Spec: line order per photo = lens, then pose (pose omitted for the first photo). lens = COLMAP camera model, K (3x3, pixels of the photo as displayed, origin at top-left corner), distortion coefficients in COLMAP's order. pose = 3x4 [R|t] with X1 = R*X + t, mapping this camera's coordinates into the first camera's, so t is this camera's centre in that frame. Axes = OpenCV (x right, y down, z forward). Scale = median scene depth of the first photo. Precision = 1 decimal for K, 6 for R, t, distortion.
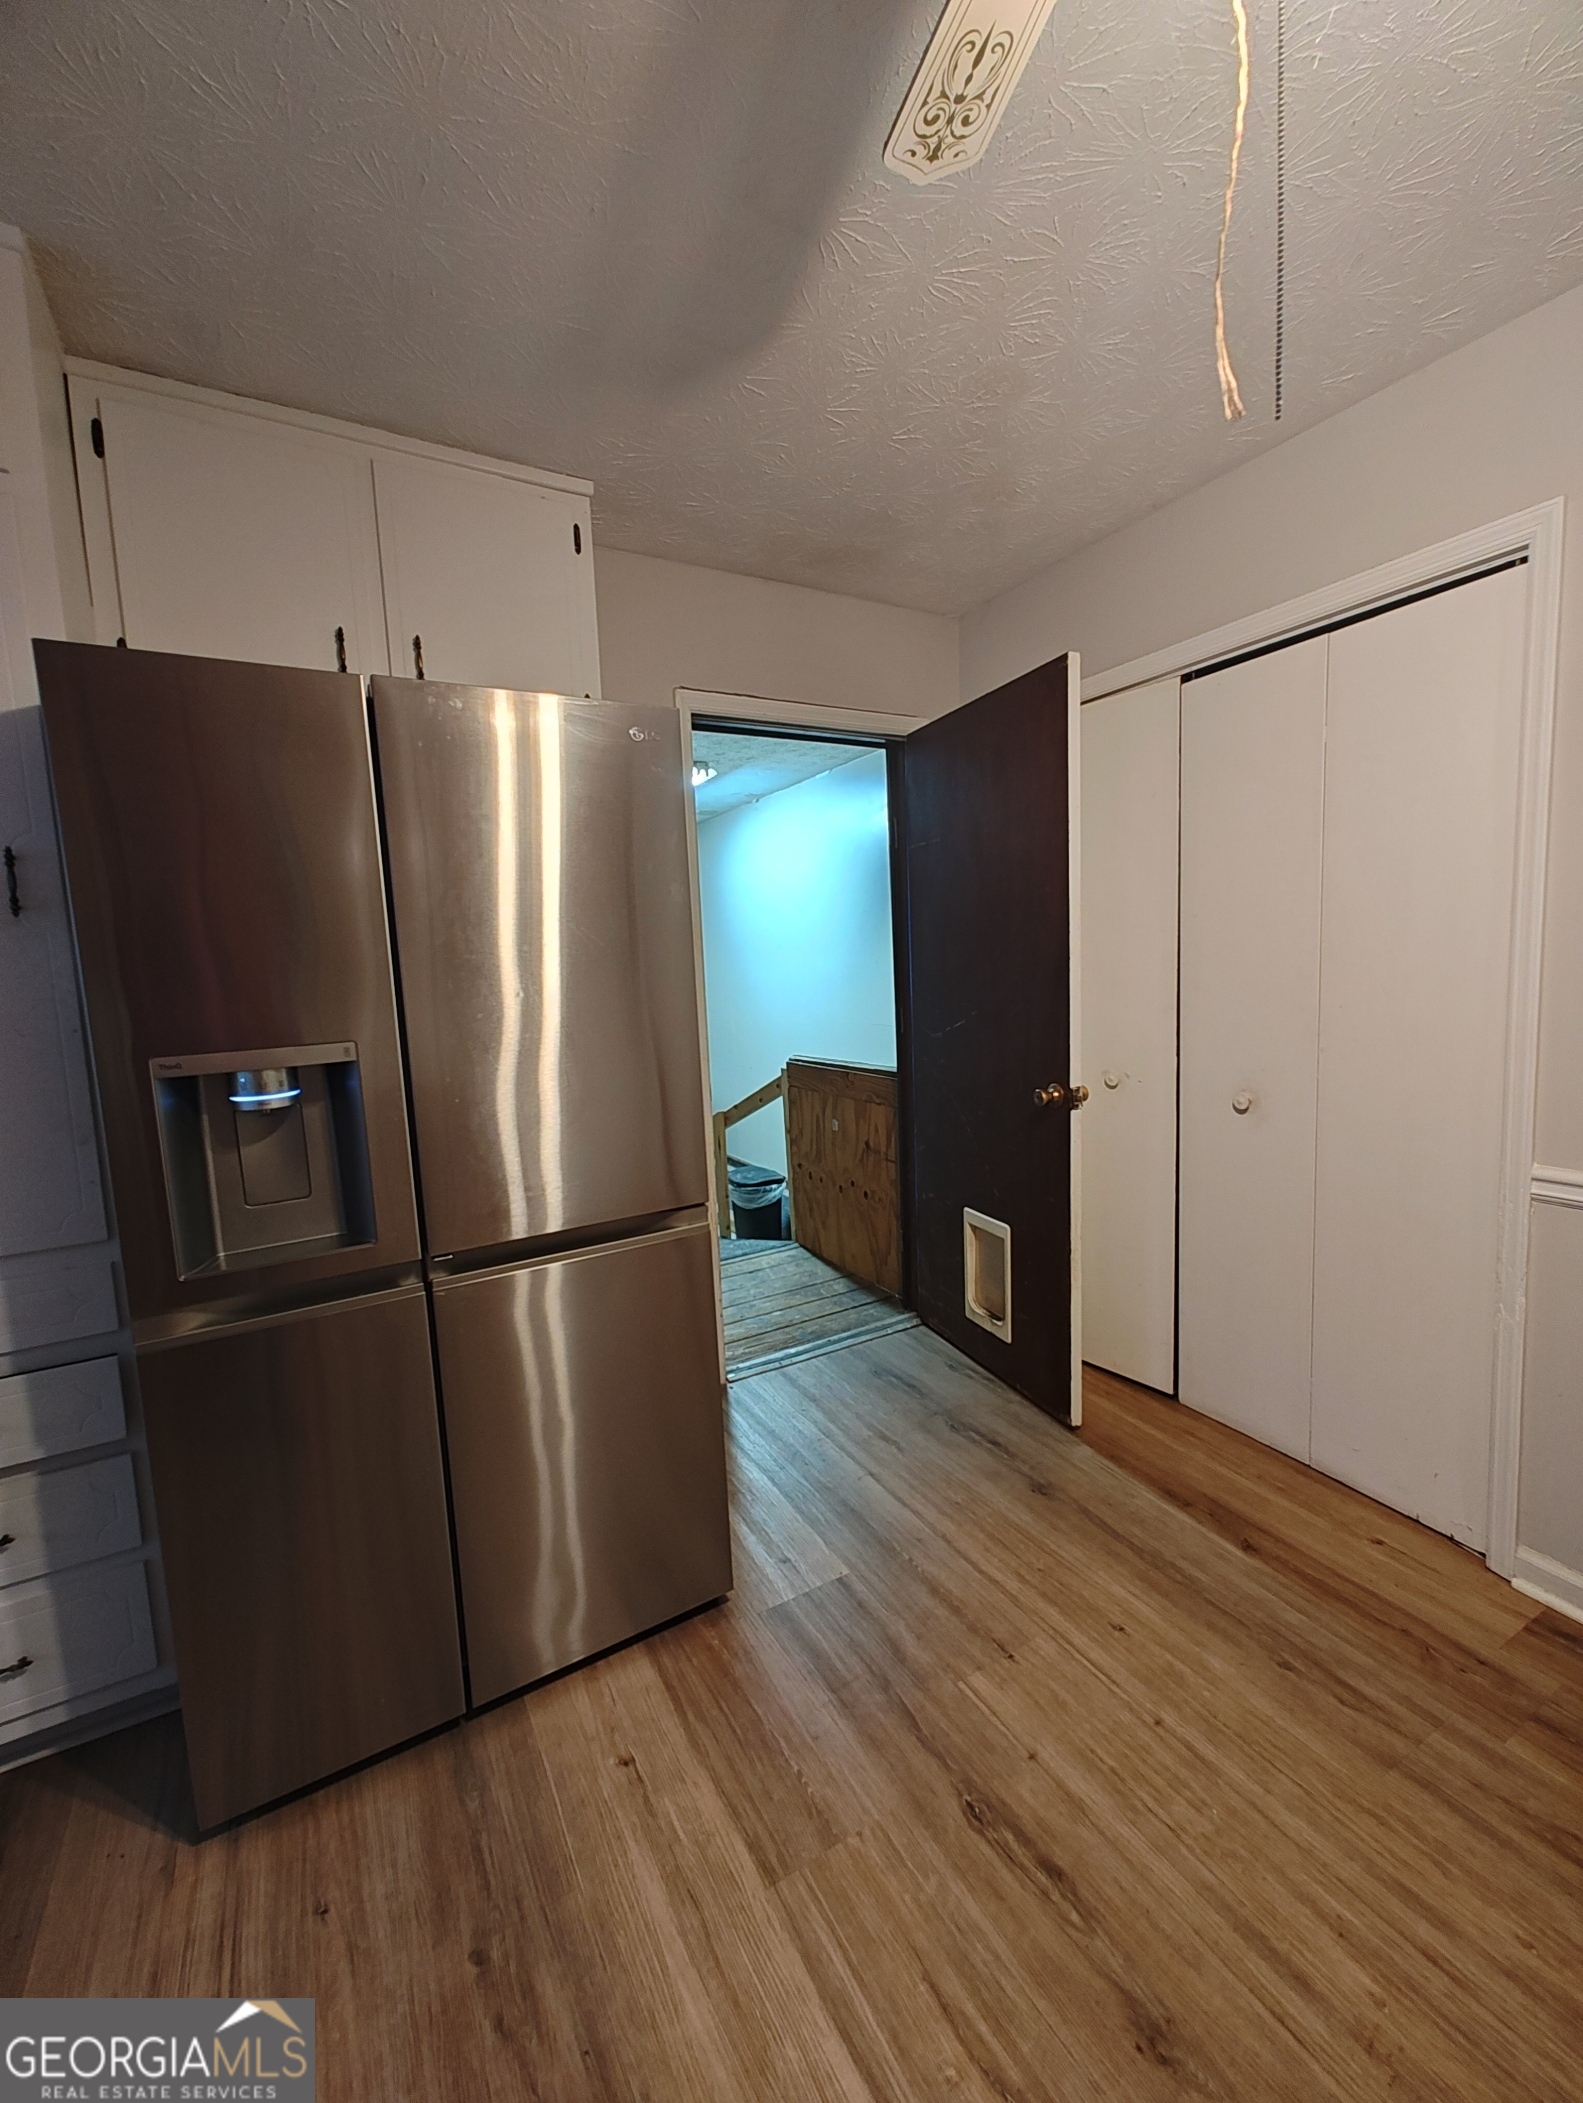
lens RADIAL K [[858.3, 0, 787.1], [0, 858.3, 1055.9], [0, 0, 1]] dist [-0.018480, -0.001090]
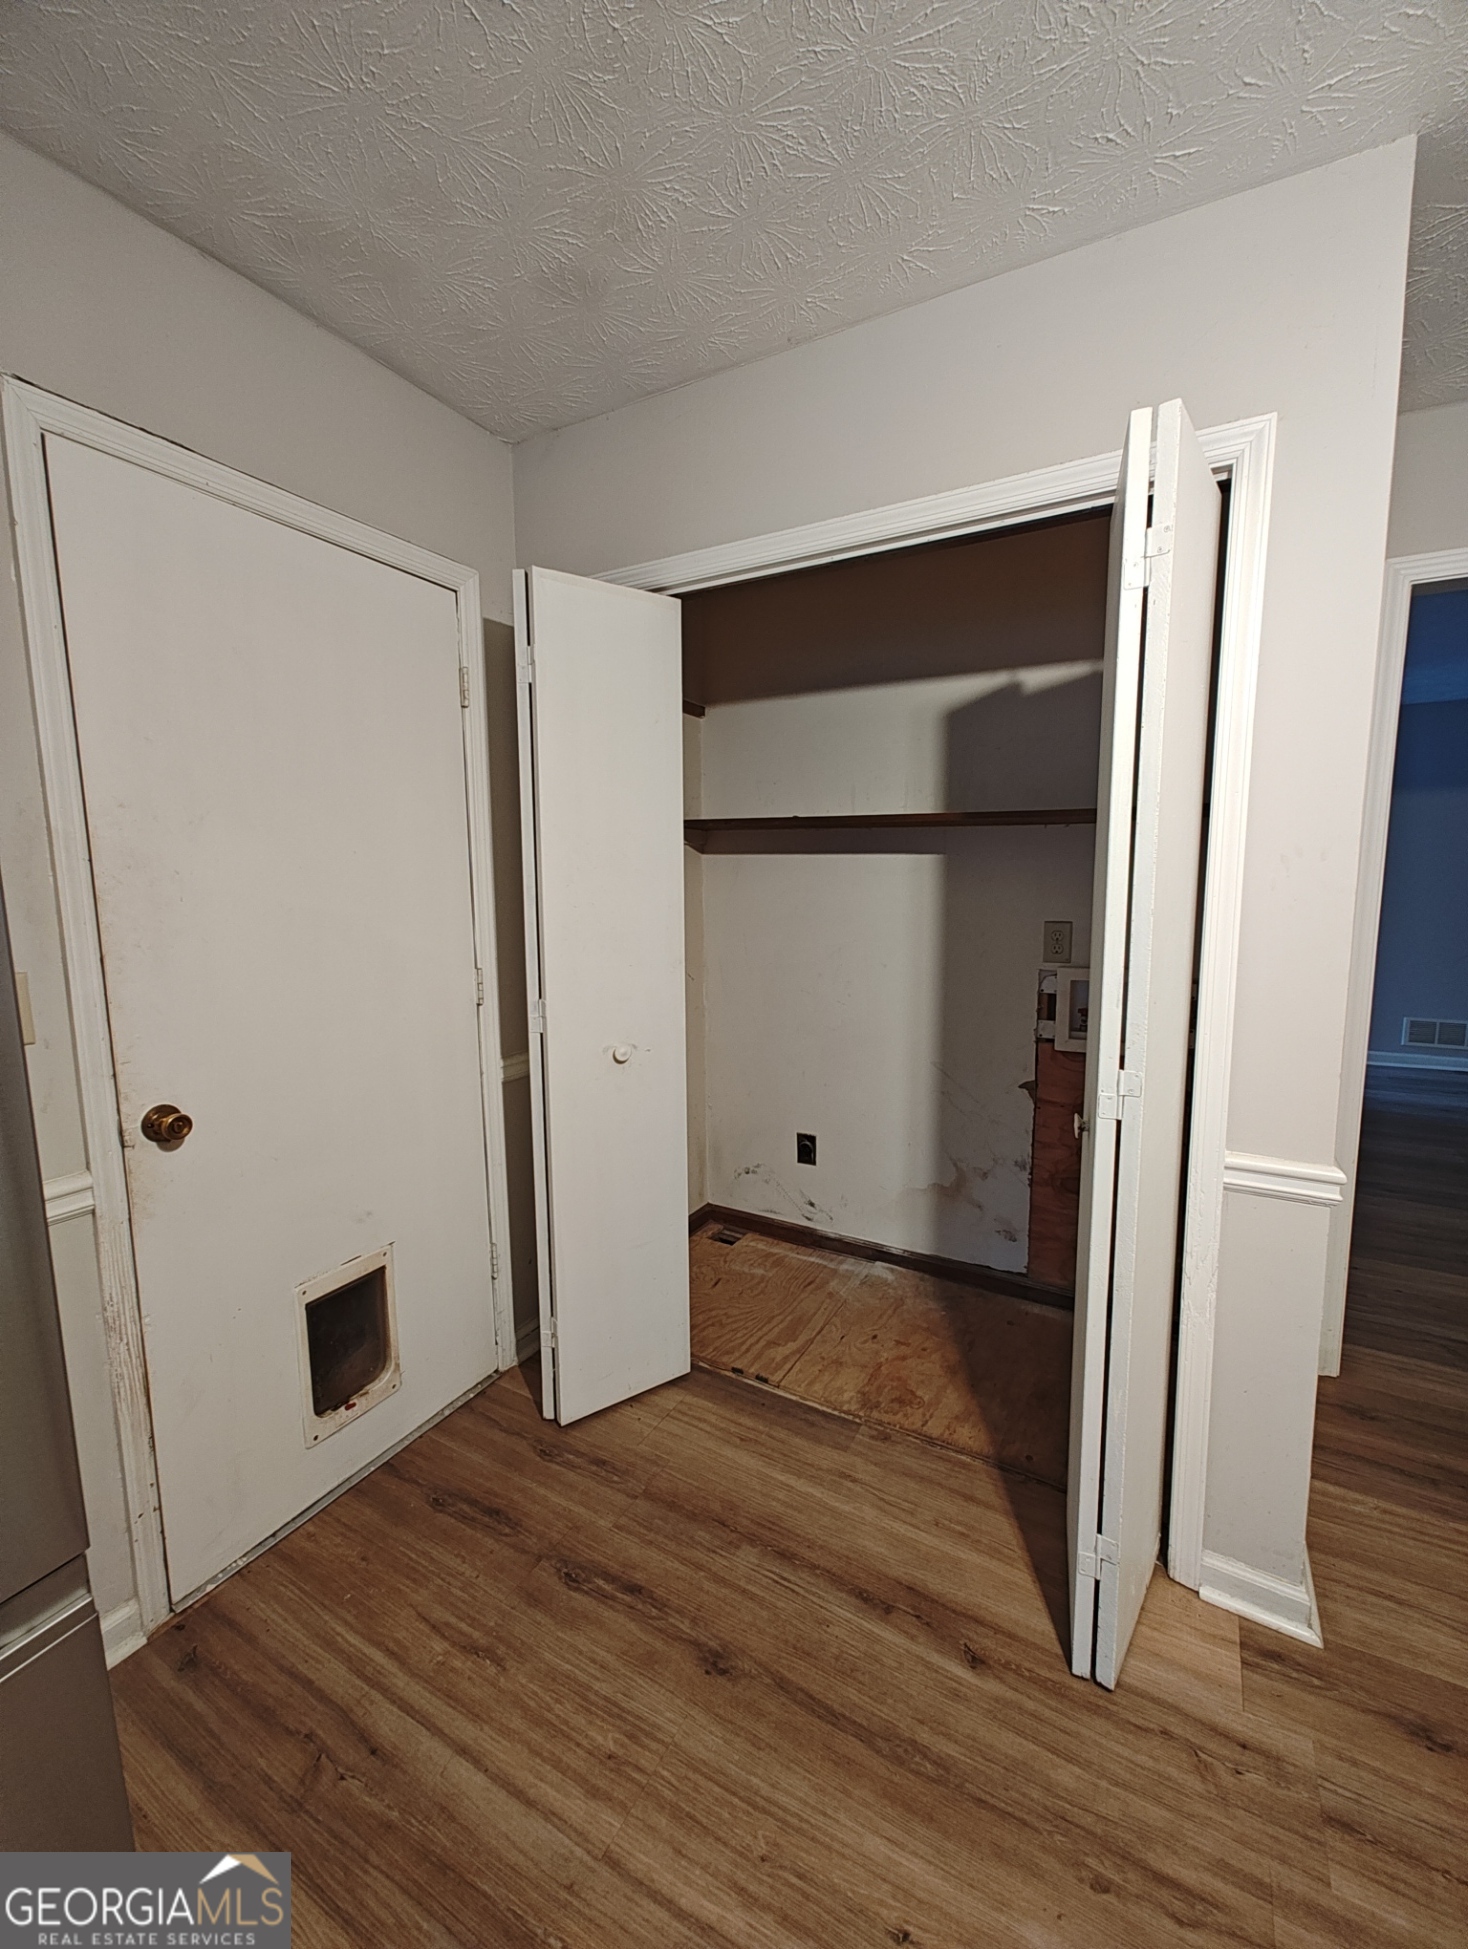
lens RADIAL K [[795.5, 0, 744.1], [0, 795.5, 982.5], [0, 0, 1]] dist [-0.018480, -0.001090]
pose [[0.850186, -0.023265, 0.525968, -0.010725], [0.013662, 0.999662, 0.022134, -0.074619], [-0.526305, -0.011633, 0.850216, 0.496468]]
